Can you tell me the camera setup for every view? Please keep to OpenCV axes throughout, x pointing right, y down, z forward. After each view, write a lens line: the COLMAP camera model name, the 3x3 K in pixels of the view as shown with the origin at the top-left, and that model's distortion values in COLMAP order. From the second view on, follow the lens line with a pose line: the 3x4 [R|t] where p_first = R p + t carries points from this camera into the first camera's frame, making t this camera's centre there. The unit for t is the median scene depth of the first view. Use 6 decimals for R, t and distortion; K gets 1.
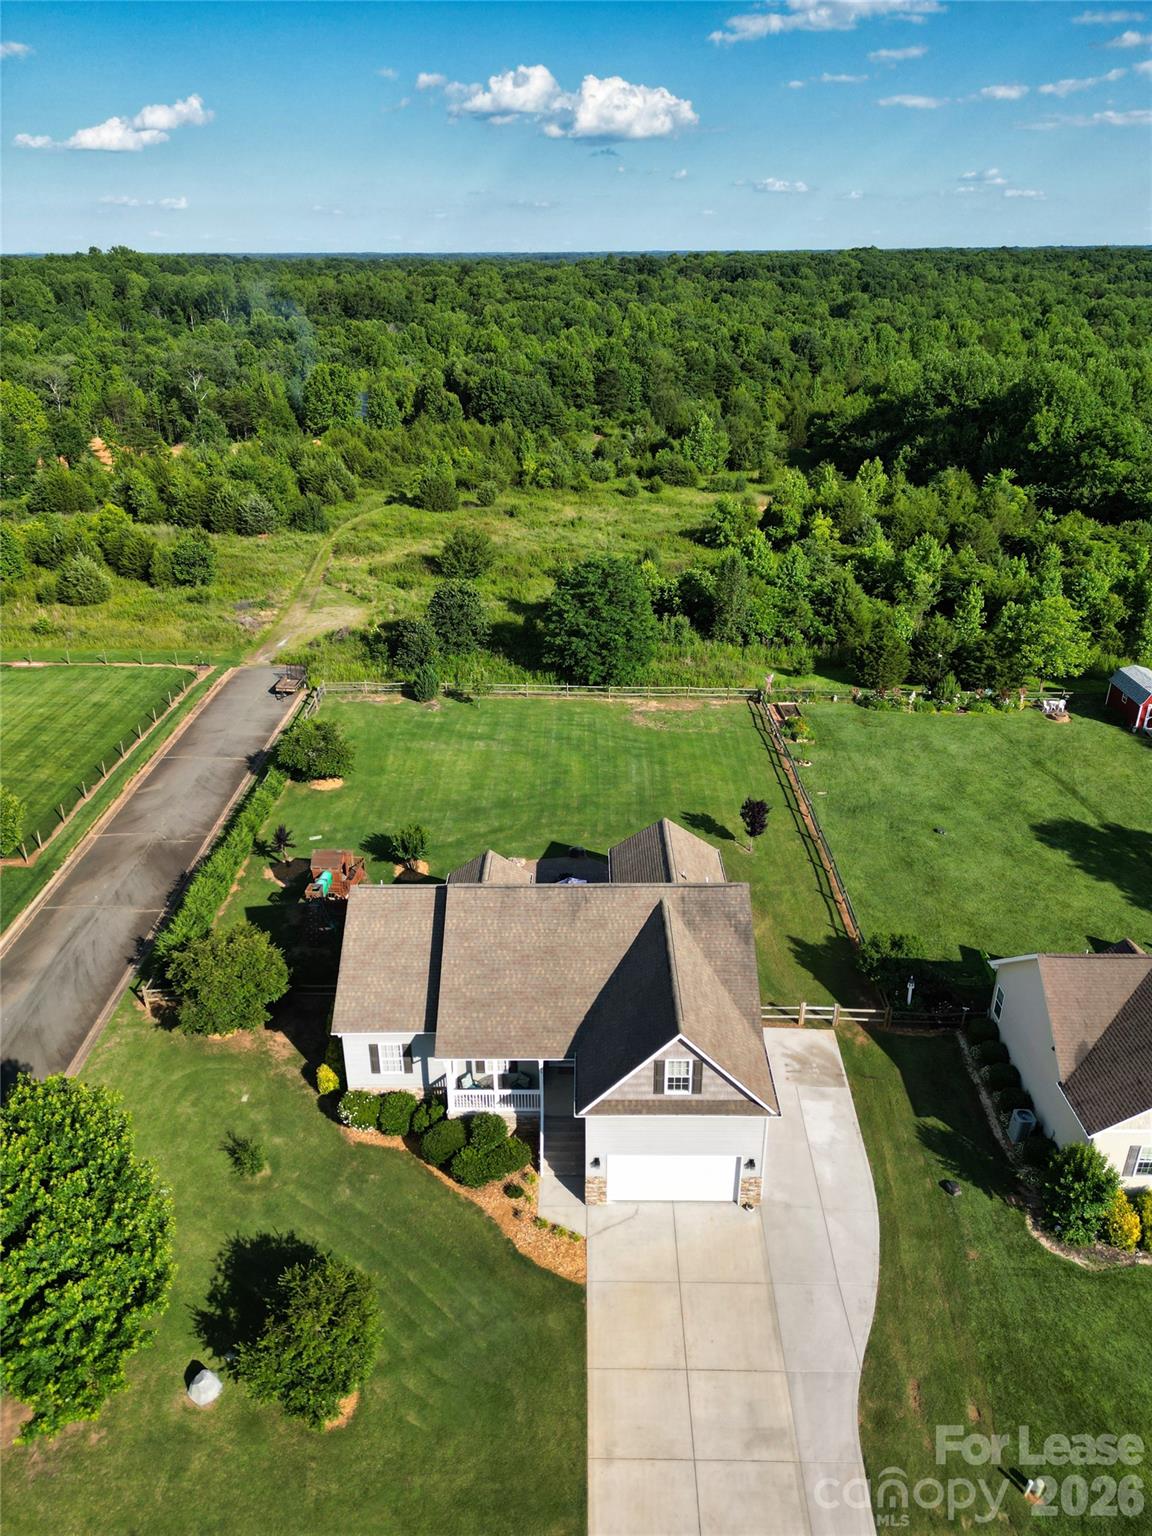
lens RADIAL K [[1073.8, 0, 576.5], [0, 1073.8, 773.9], [0, 0, 1]] dist [0.087652, -0.091924]
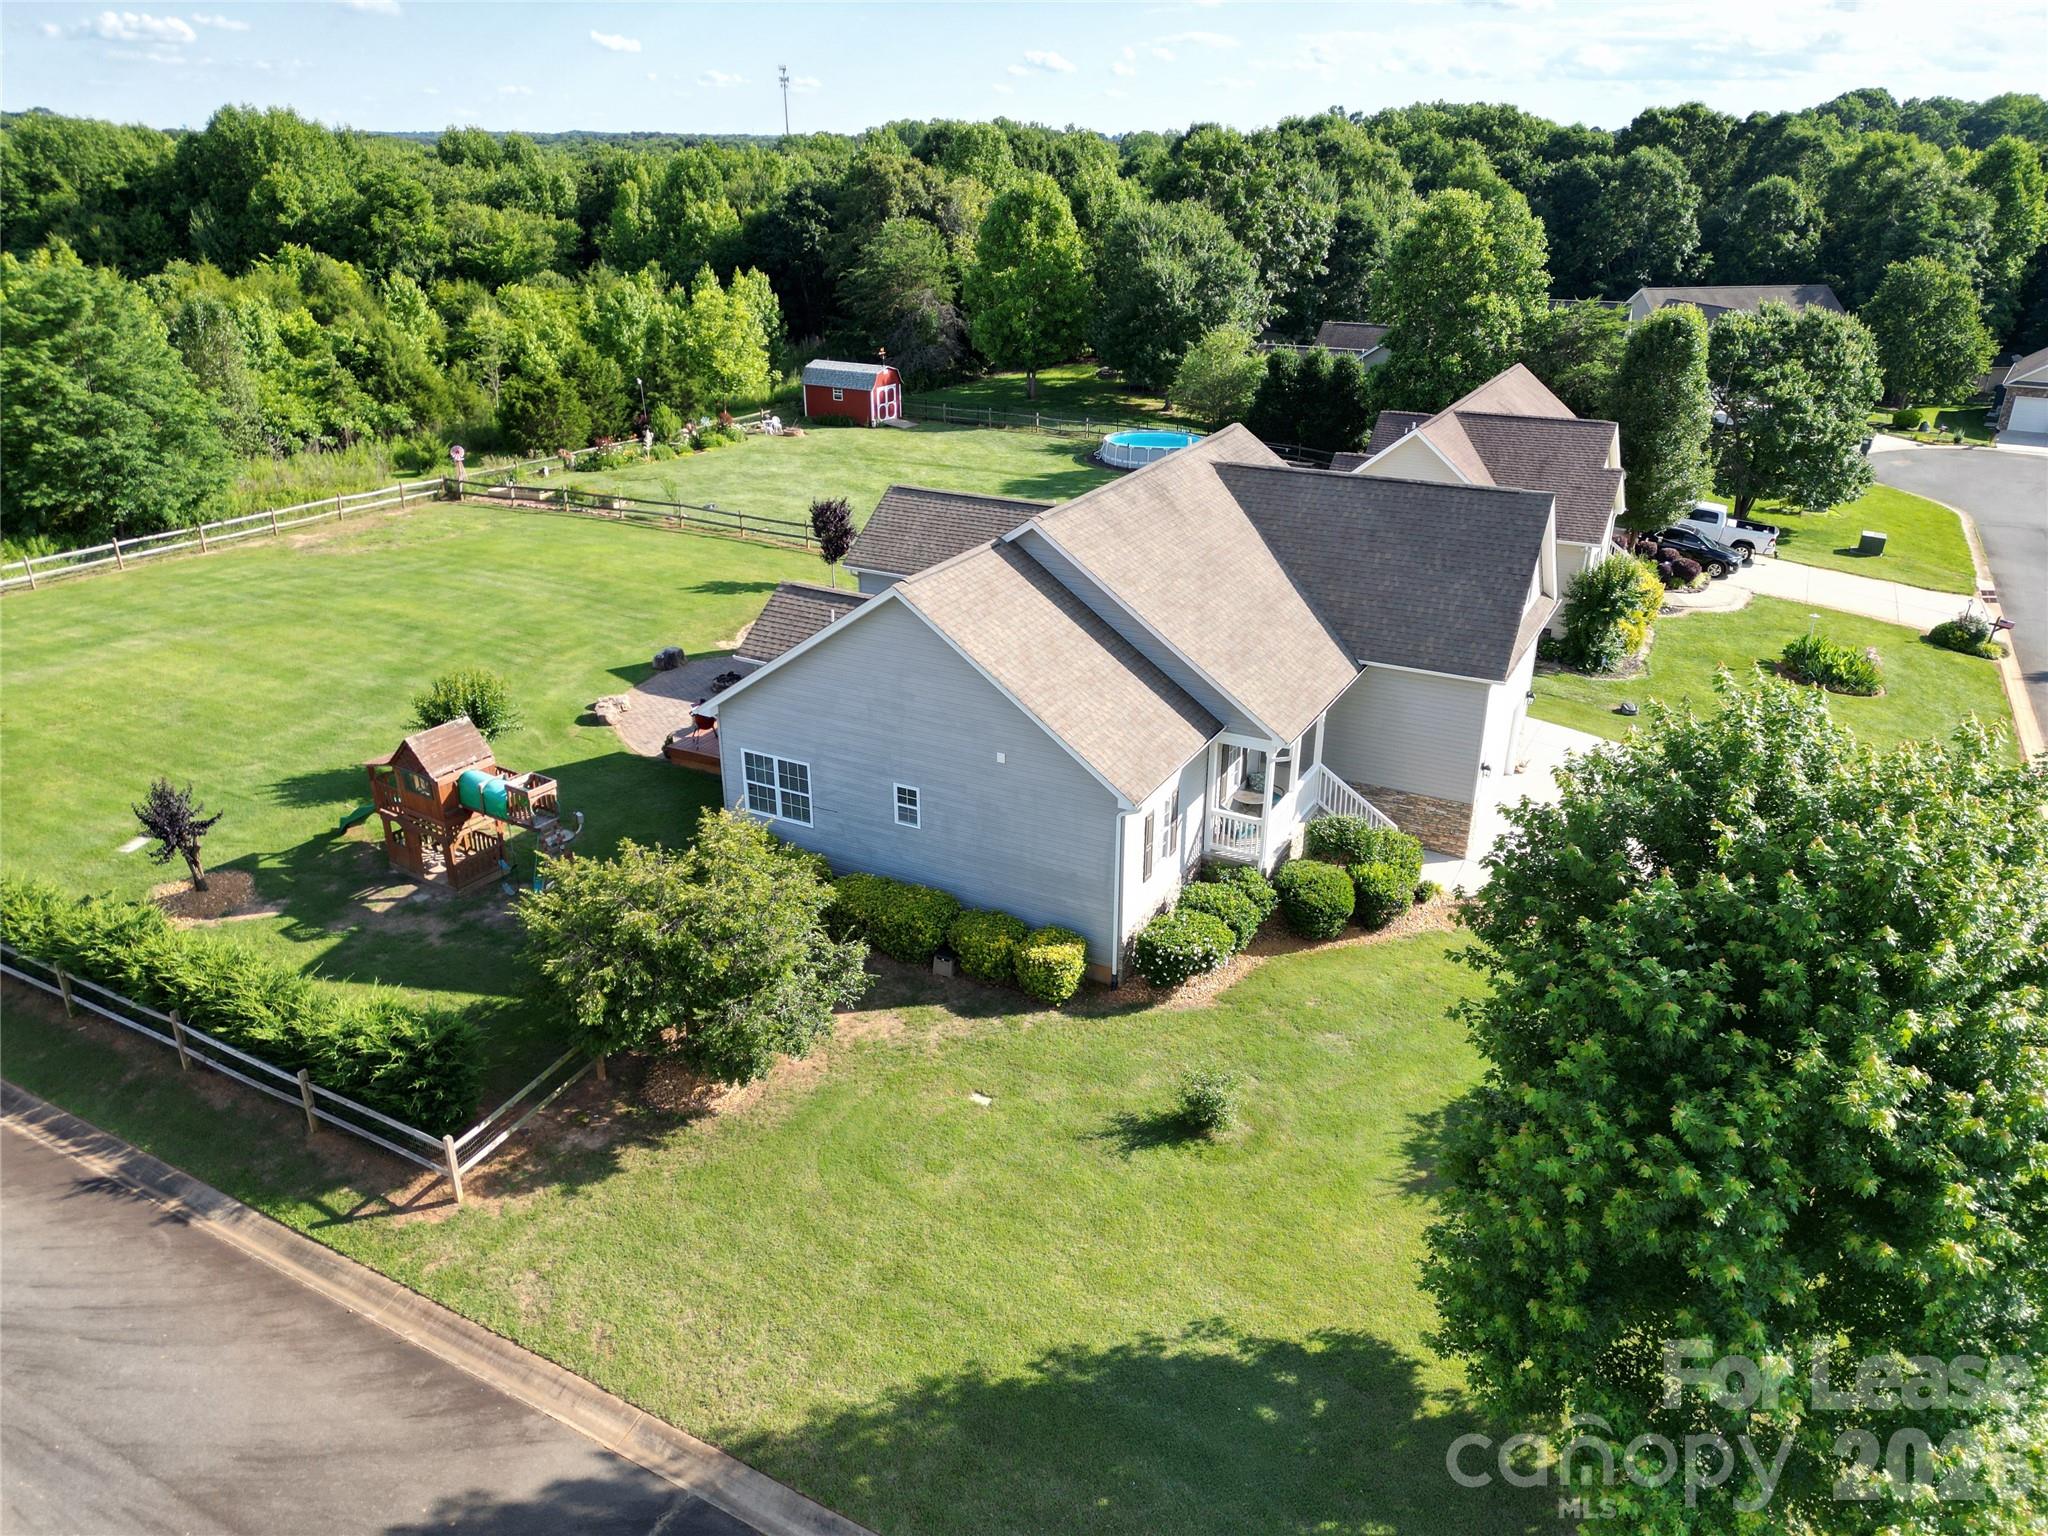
lens RADIAL K [[1431.7, 0, 1025.0], [0, 1431.7, 765.8], [0, 0, 1]] dist [0.087652, -0.091924]
pose [[0.462643, -0.345048, 0.816642, -0.632551], [0.379111, 0.909679, 0.169584, 0.081783], [-0.801397, 0.231141, 0.551668, 0.580413]]
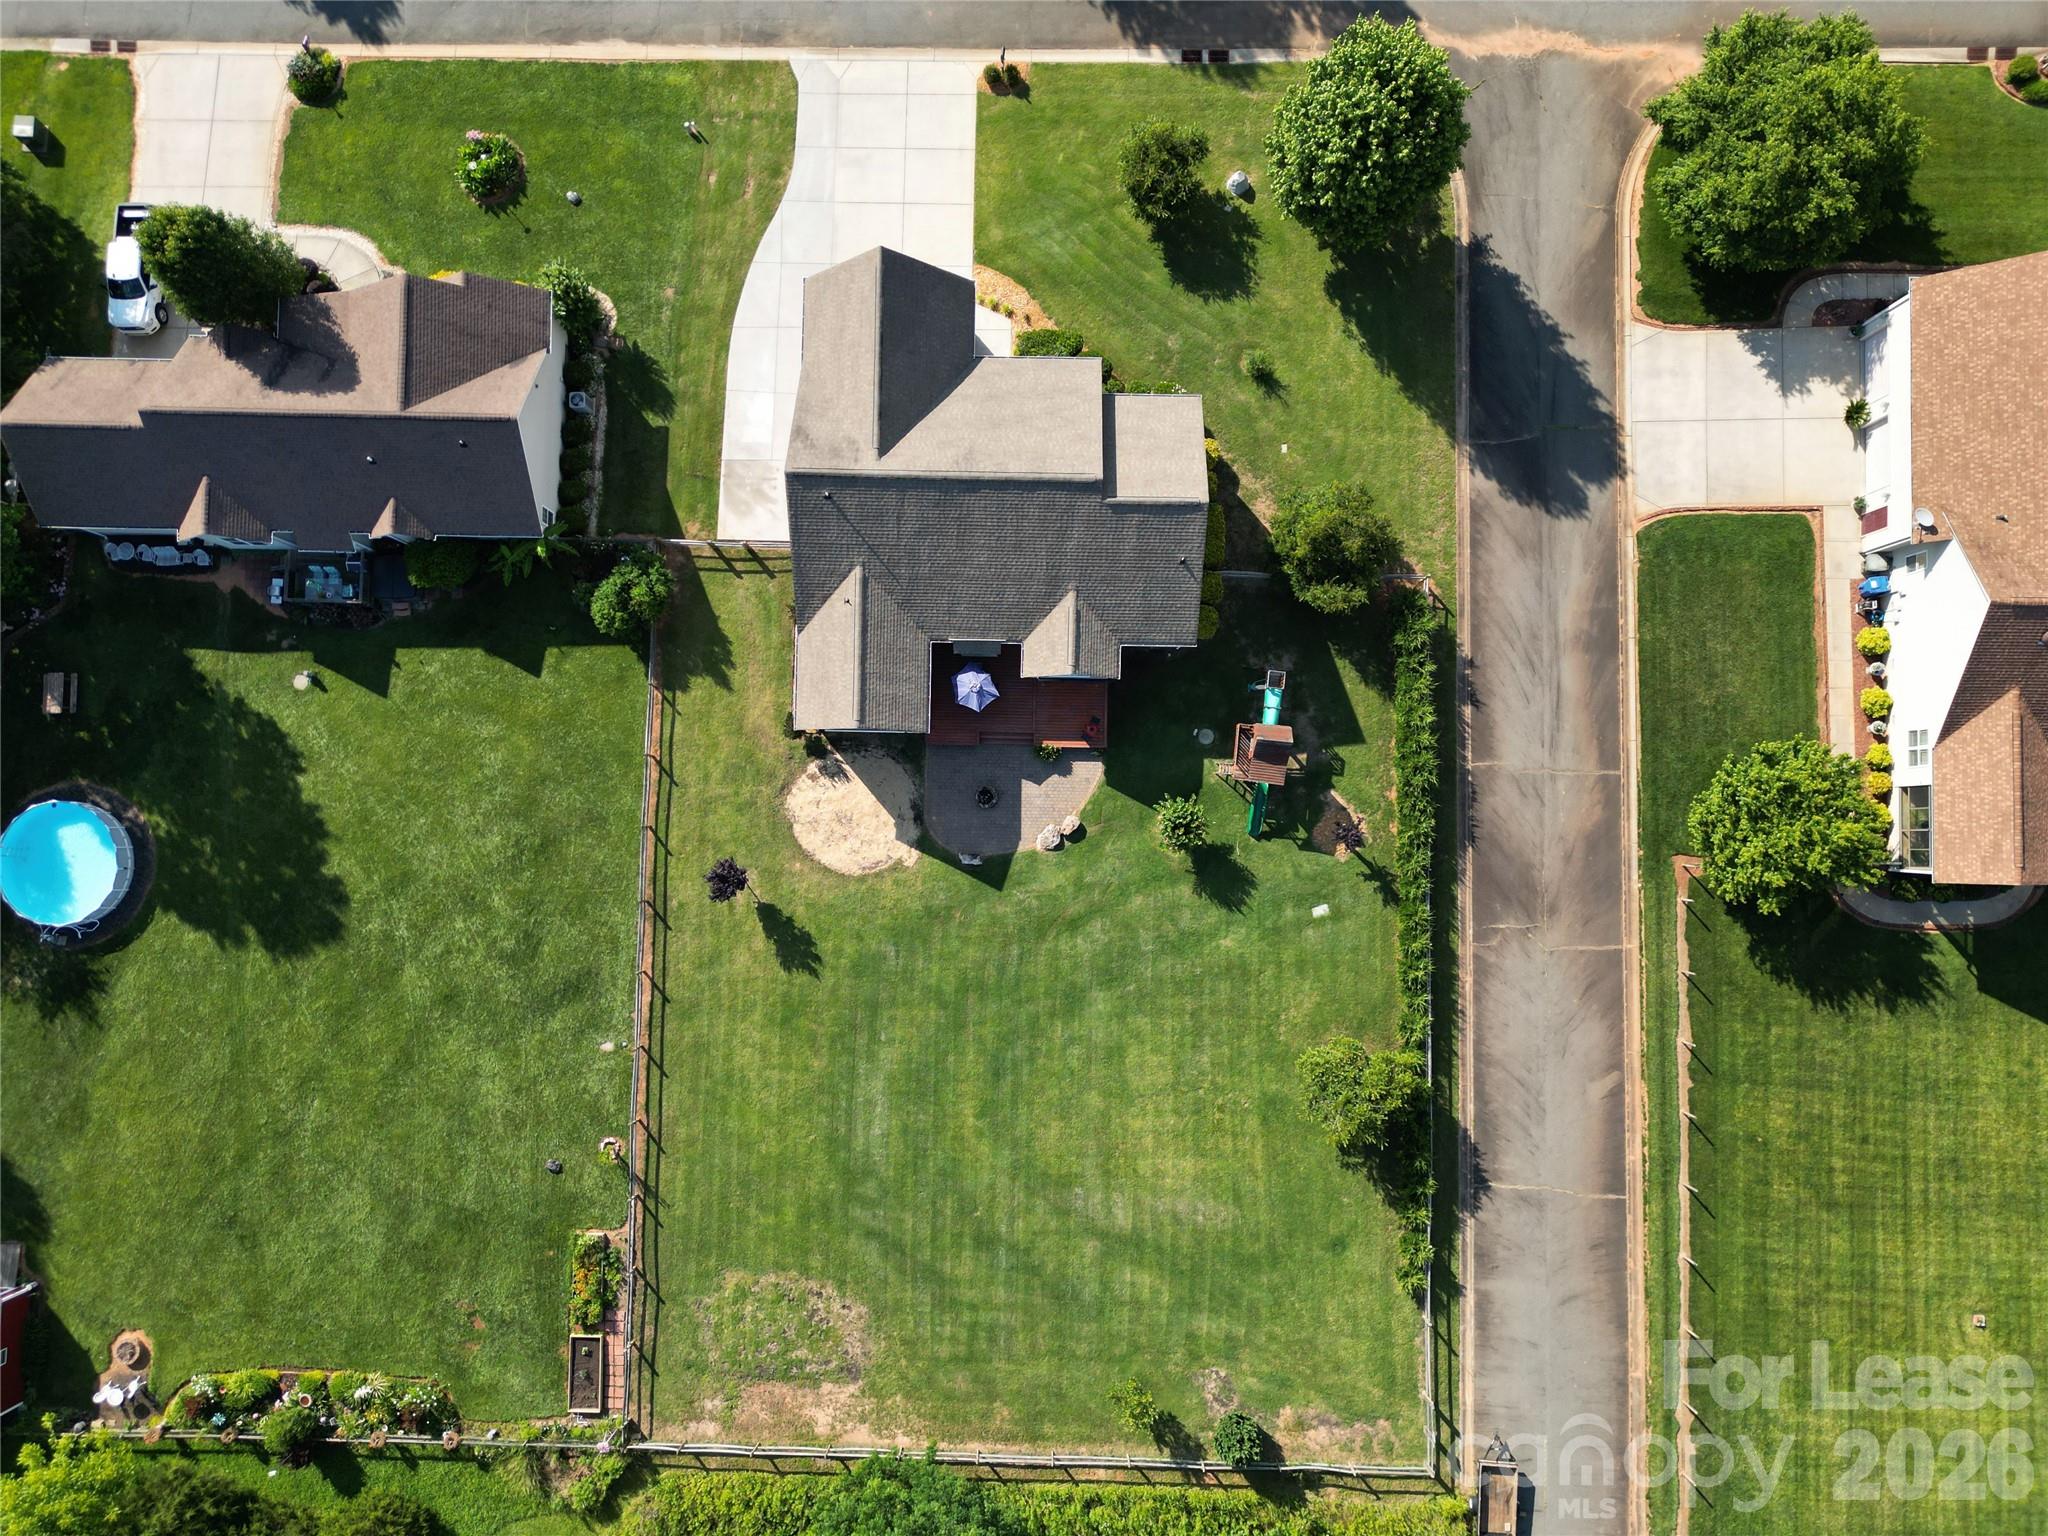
lens RADIAL K [[1436.3, 0, 1024.0], [0, 1436.3, 768.0], [0, 0, 1]] dist [0.084160, -0.088837]
pose [[-0.999817, -0.012377, 0.014561, -0.063880], [0.018224, -0.388130, 0.921425, -1.028937], [-0.005753, 0.921522, 0.388284, 0.657922]]
